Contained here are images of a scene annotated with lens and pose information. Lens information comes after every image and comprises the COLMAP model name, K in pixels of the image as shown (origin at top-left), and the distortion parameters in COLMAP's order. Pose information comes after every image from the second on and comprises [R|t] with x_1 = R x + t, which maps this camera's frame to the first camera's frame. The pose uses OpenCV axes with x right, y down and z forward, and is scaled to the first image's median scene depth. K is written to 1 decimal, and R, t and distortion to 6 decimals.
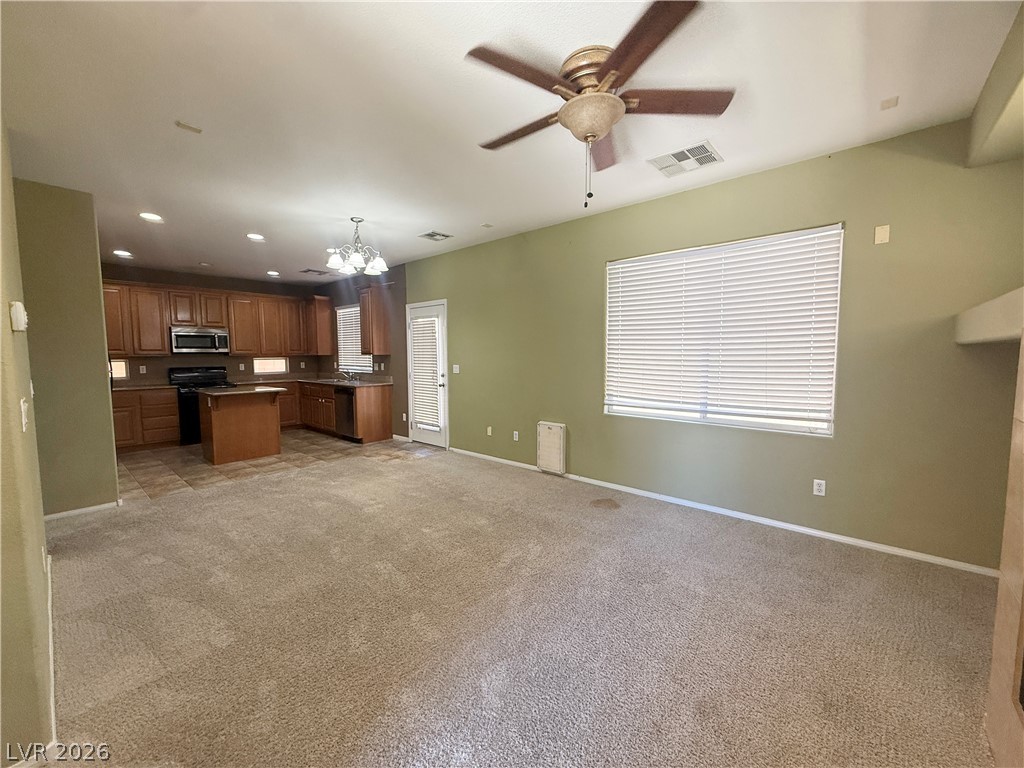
lens RADIAL K [[407.8, 0, 506.7], [0, 407.8, 387.3], [0, 0, 1]] dist [0.000931, -0.000879]
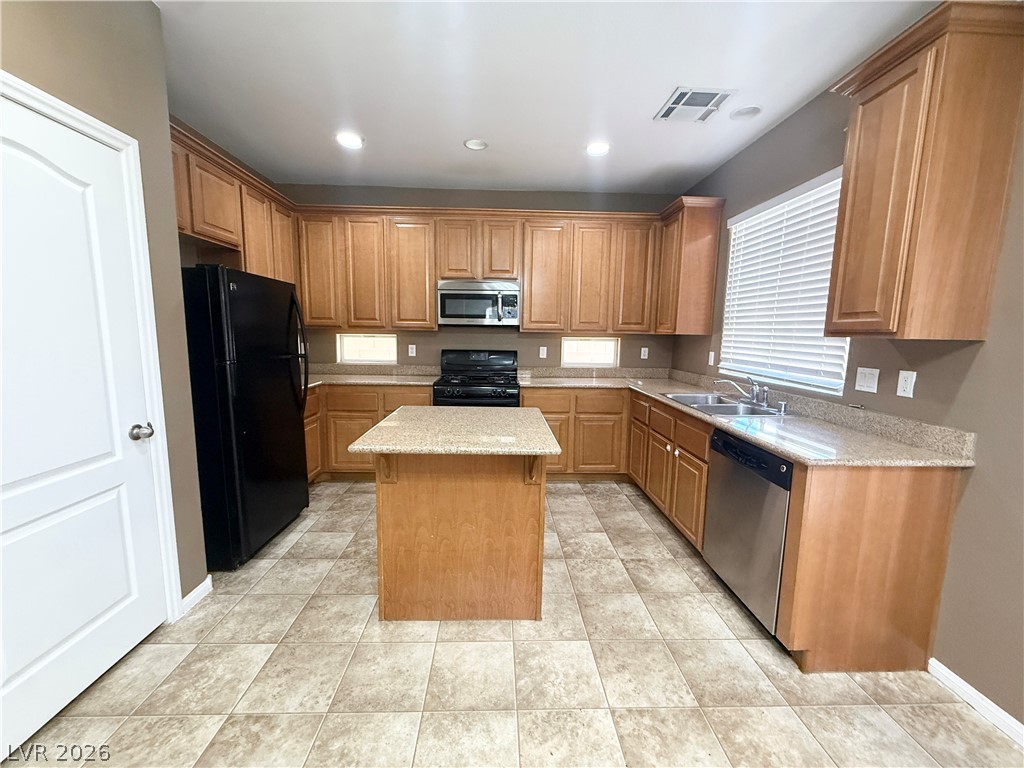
lens RADIAL K [[407.8, 0, 508.1], [0, 407.8, 386.8], [0, 0, 1]] dist [0.000931, -0.000879]
pose [[0.678321, 0.116029, -0.725547, -0.298705], [-0.081416, 0.993241, 0.082723, -0.051090], [0.730241, 0.002958, 0.683183, 0.651032]]
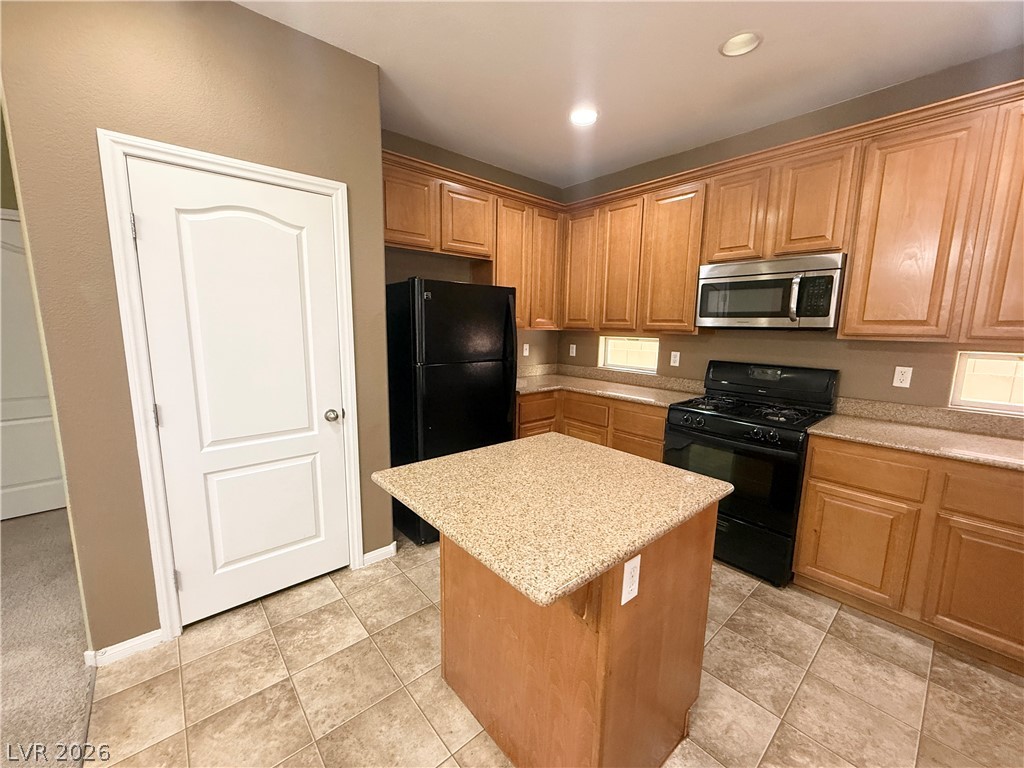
lens RADIAL K [[407.8, 0, 502.4], [0, 407.8, 385.7], [0, 0, 1]] dist [0.000931, -0.000879]
pose [[-0.138123, 0.154401, -0.978306, -0.341064], [-0.095727, 0.981068, 0.168352, -0.074863], [0.985778, 0.116903, -0.120727, 0.832695]]
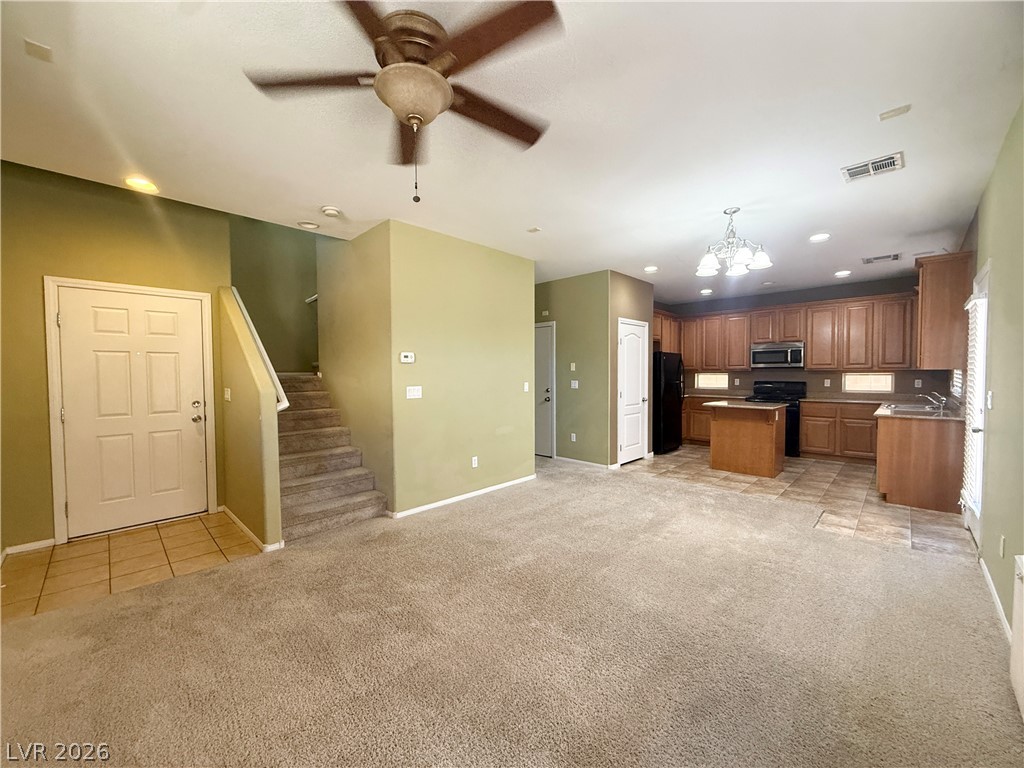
lens RADIAL K [[407.8, 0, 510.2], [0, 407.8, 382.3], [0, 0, 1]] dist [0.000931, -0.000879]
pose [[-0.052973, 0.031044, -0.998113, 0.327104], [-0.078968, 0.996256, 0.035178, -0.030996], [0.995469, 0.080683, -0.050324, 0.390637]]
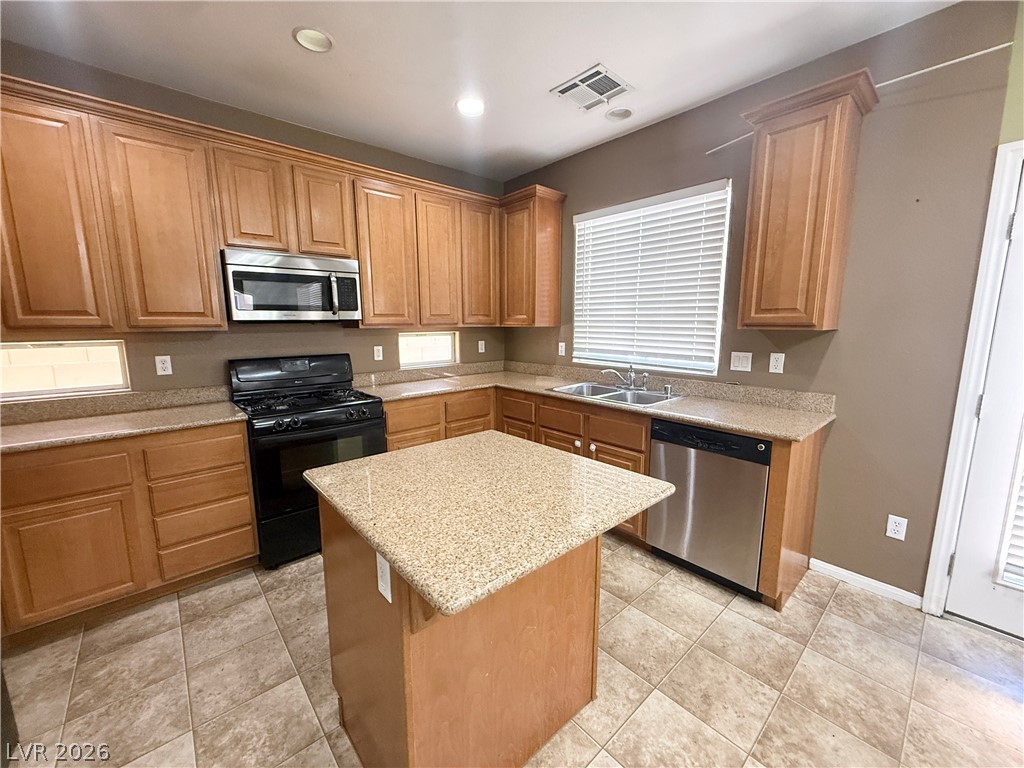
lens RADIAL K [[407.8, 0, 499.9], [0, 407.8, 386.0], [0, 0, 1]] dist [0.000931, -0.000879]
pose [[0.991445, 0.023170, -0.128454, -0.515256], [-0.013204, 0.996874, 0.077902, -0.056971], [0.129857, -0.075539, 0.988651, 0.644328]]
